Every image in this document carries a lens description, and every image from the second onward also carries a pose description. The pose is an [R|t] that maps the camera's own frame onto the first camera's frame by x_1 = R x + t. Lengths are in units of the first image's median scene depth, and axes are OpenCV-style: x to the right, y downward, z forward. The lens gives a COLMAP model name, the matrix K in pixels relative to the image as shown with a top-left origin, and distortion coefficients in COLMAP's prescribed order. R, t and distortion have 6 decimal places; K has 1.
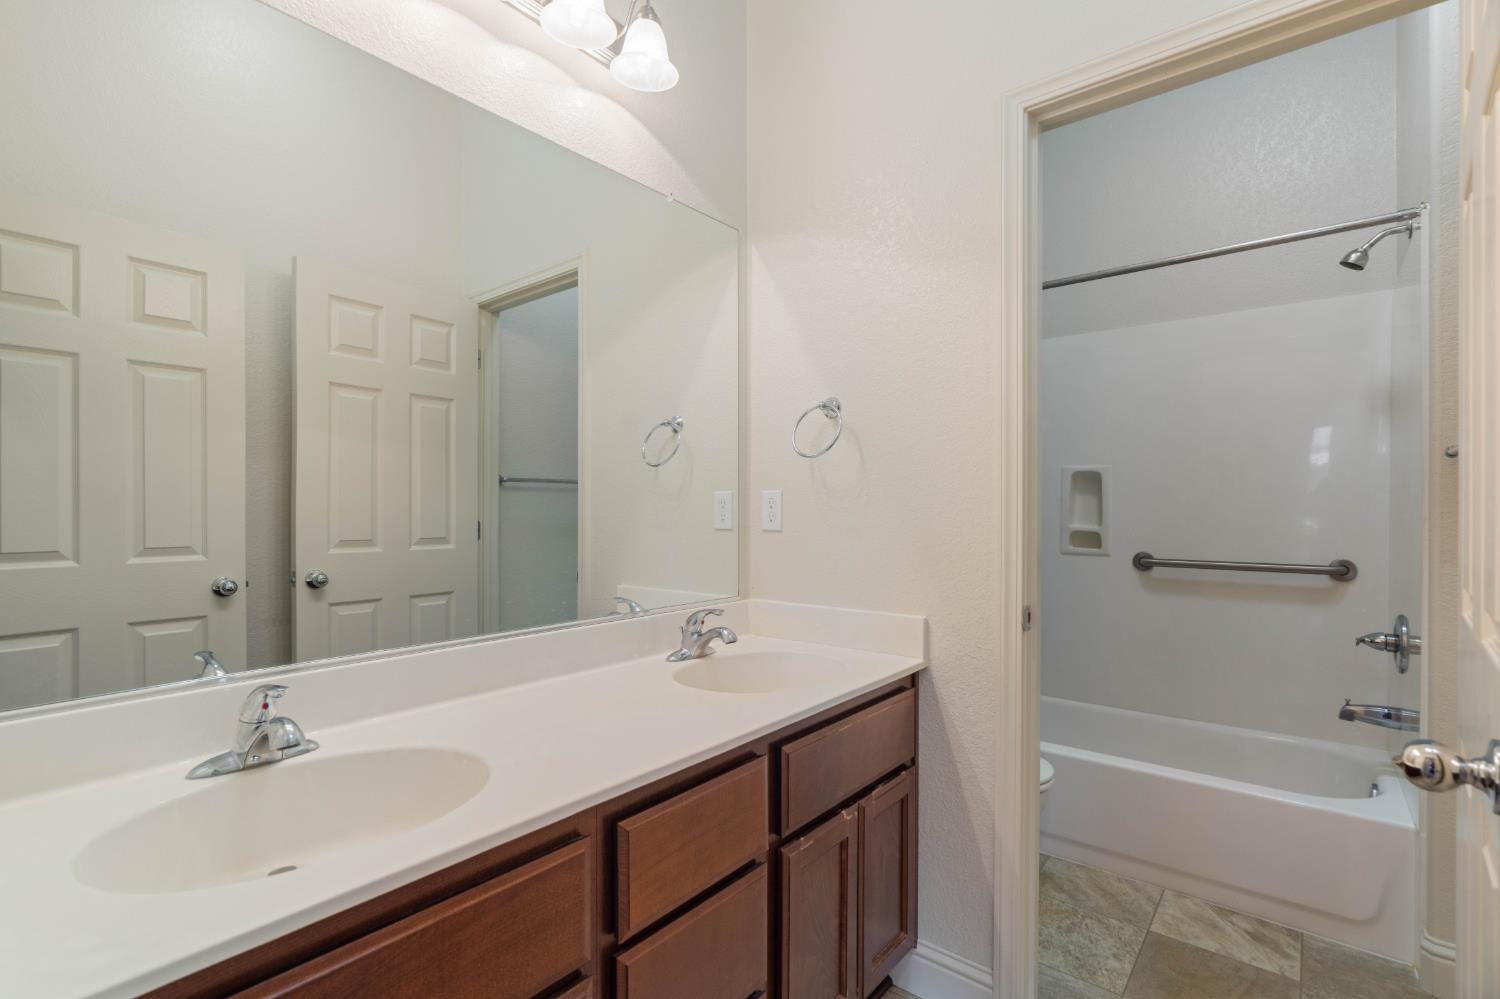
lens RADIAL K [[676.2, 0, 753.0], [0, 676.2, 504.1], [0, 0, 1]] dist [-0.003039, -0.000214]
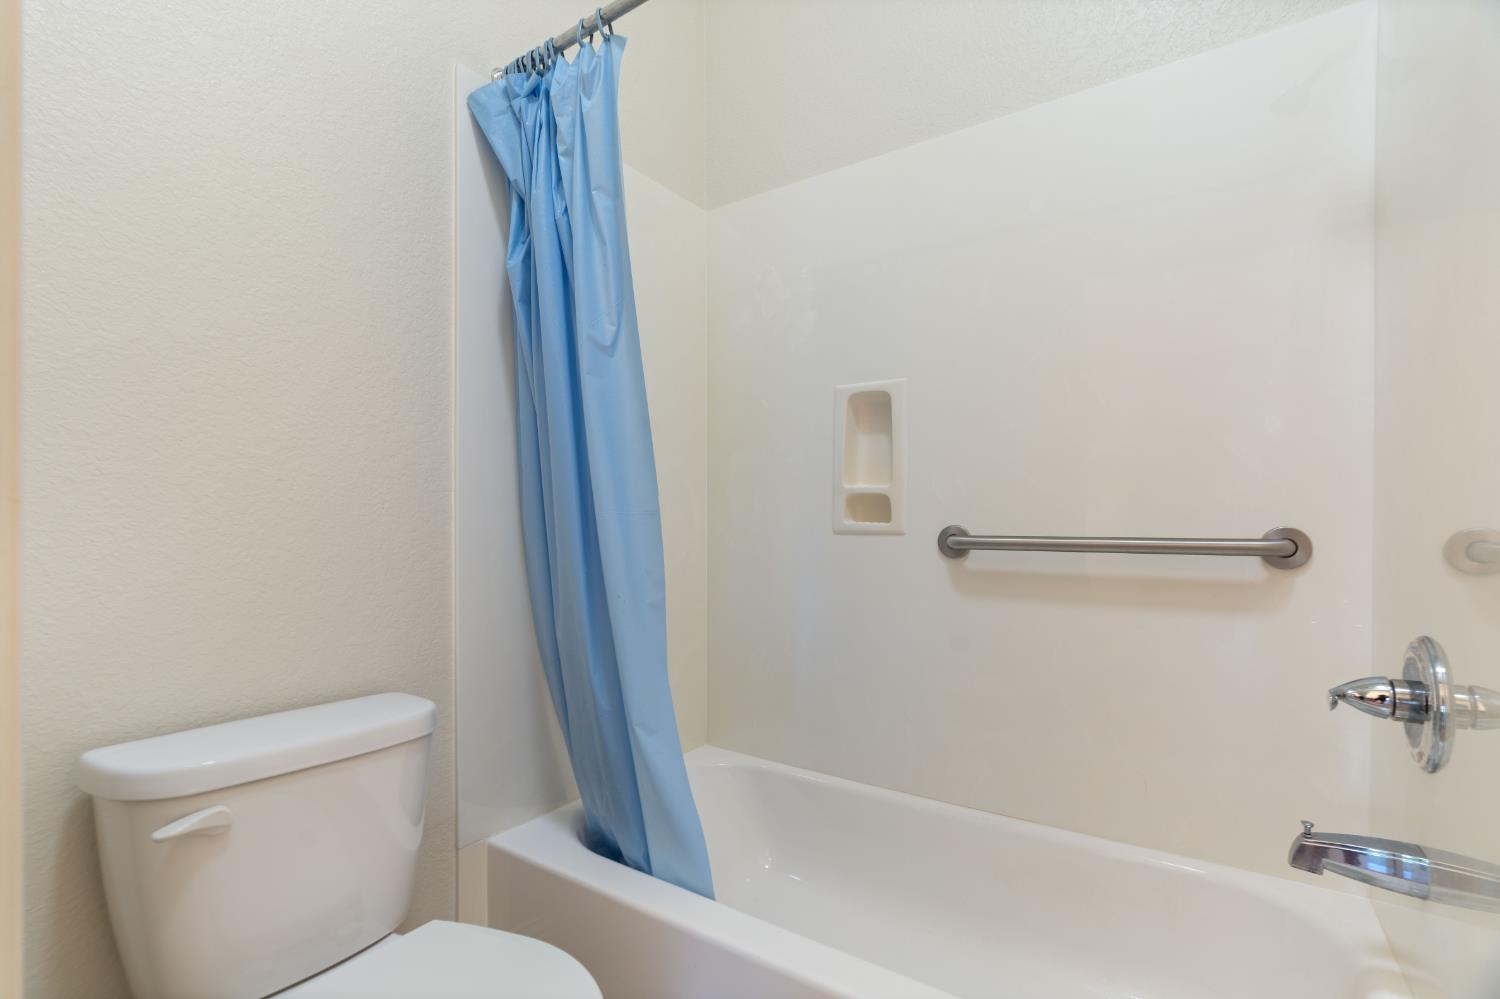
lens RADIAL K [[676.2, 0, 753.0], [0, 676.2, 504.1], [0, 0, 1]] dist [-0.003039, -0.000214]
pose [[0.995243, 0.006291, 0.097215, 0.413316], [-0.004771, 0.999863, -0.015860, 0.074016], [-0.097302, 0.015321, 0.995137, 0.519335]]
